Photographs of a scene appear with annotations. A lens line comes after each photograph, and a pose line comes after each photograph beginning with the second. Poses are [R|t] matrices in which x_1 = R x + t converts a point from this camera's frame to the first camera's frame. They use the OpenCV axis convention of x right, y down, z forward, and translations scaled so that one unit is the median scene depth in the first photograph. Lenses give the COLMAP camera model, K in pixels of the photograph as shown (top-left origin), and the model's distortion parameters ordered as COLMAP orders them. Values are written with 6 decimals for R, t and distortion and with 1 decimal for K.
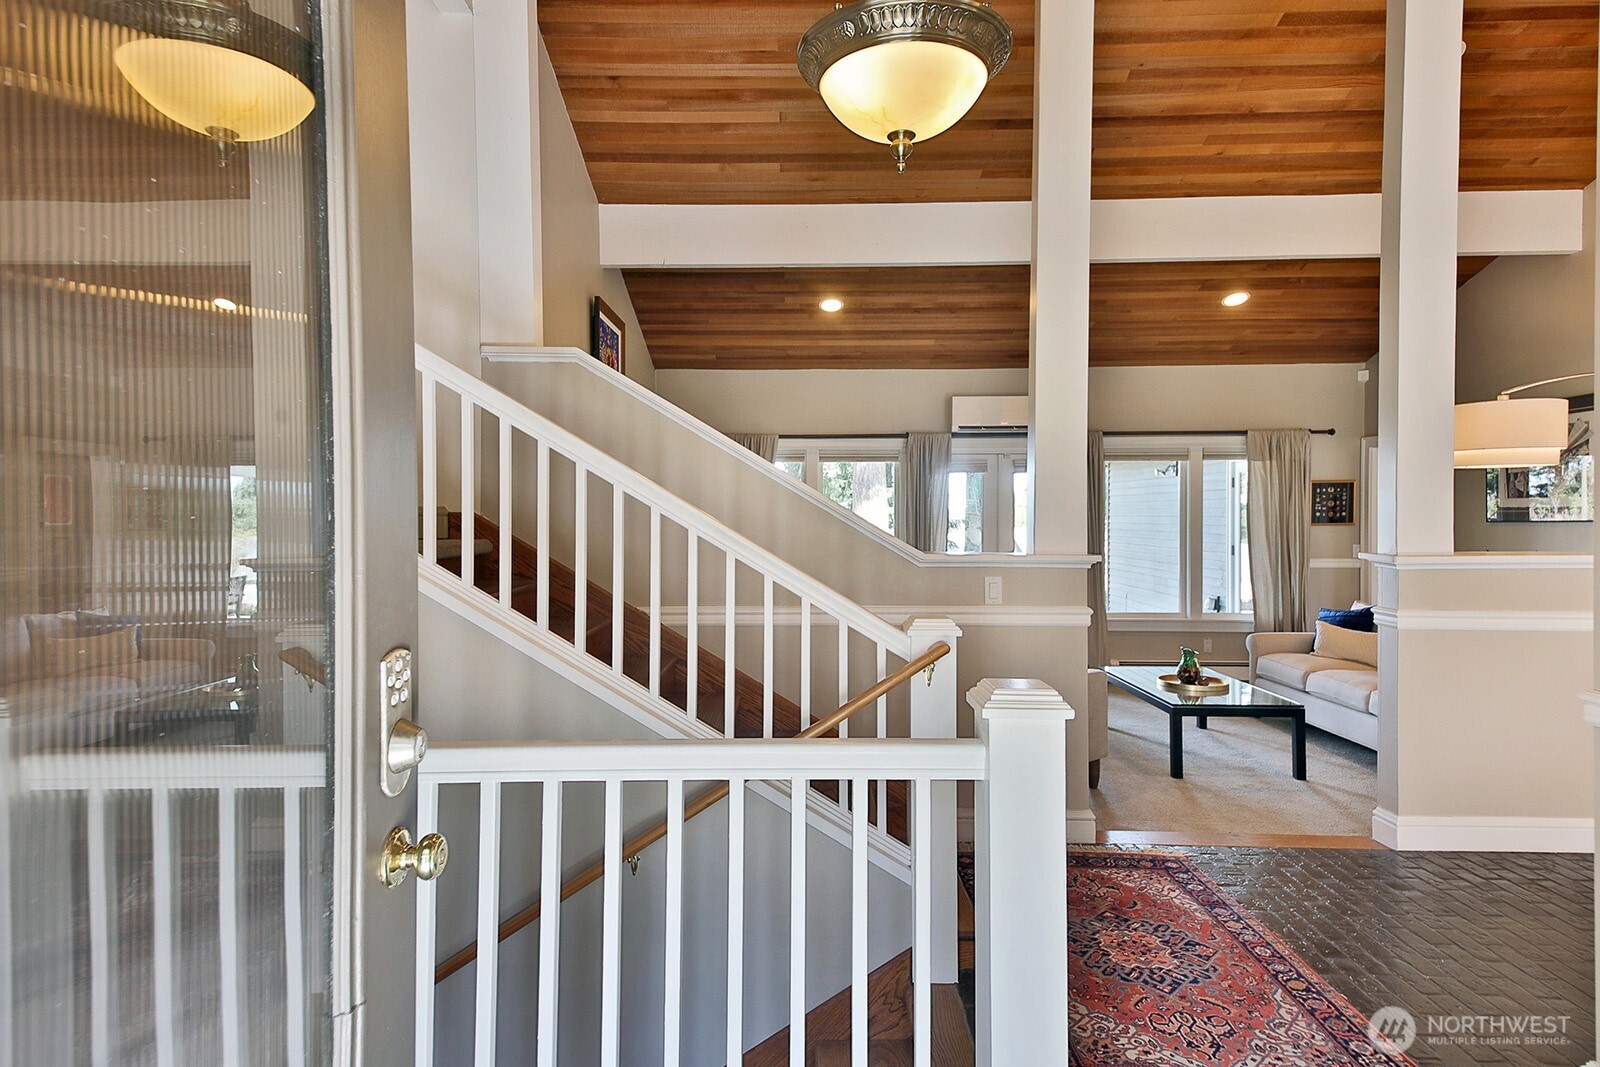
lens RADIAL K [[877.8, 0, 799.0], [0, 877.8, 528.5], [0, 0, 1]] dist [0.008383, -0.008273]
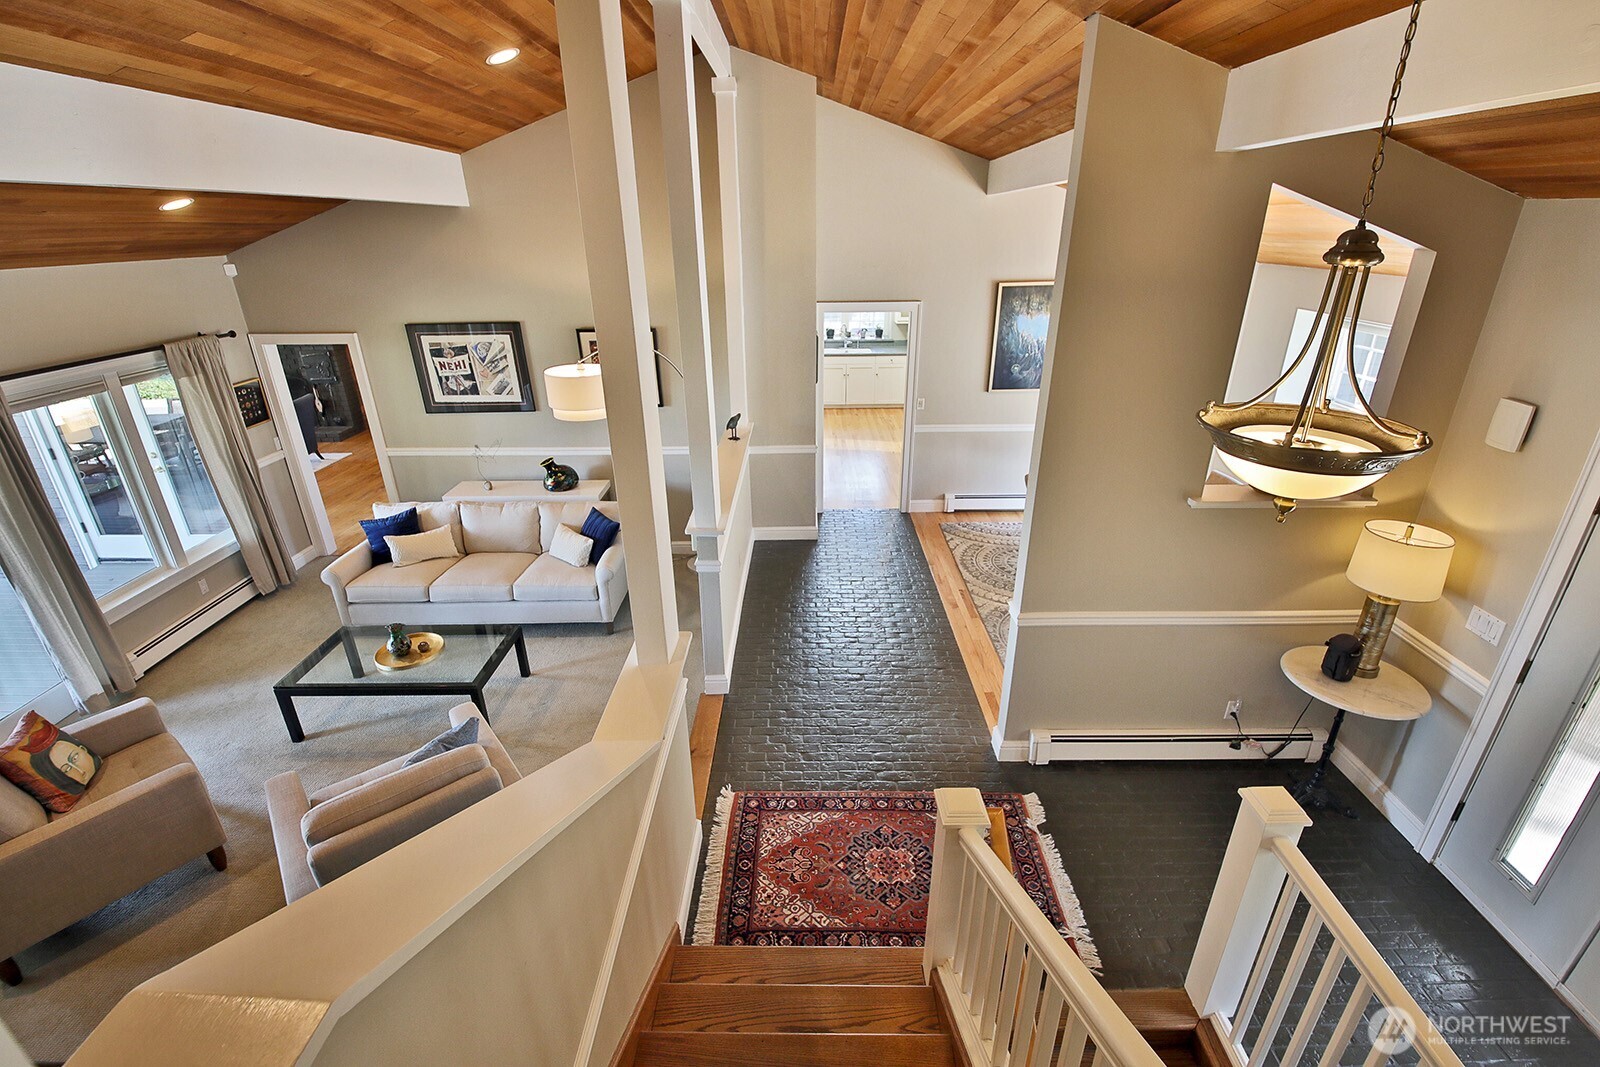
lens RADIAL K [[651.1, 0, 799.8], [0, 651.1, 531.7], [0, 0, 1]] dist [-0.000930, -0.000245]
pose [[0.011675, -0.390067, 0.920712, -0.368483], [0.031178, 0.920470, 0.389569, -0.425785], [-0.999446, 0.024158, 0.022908, 0.894135]]
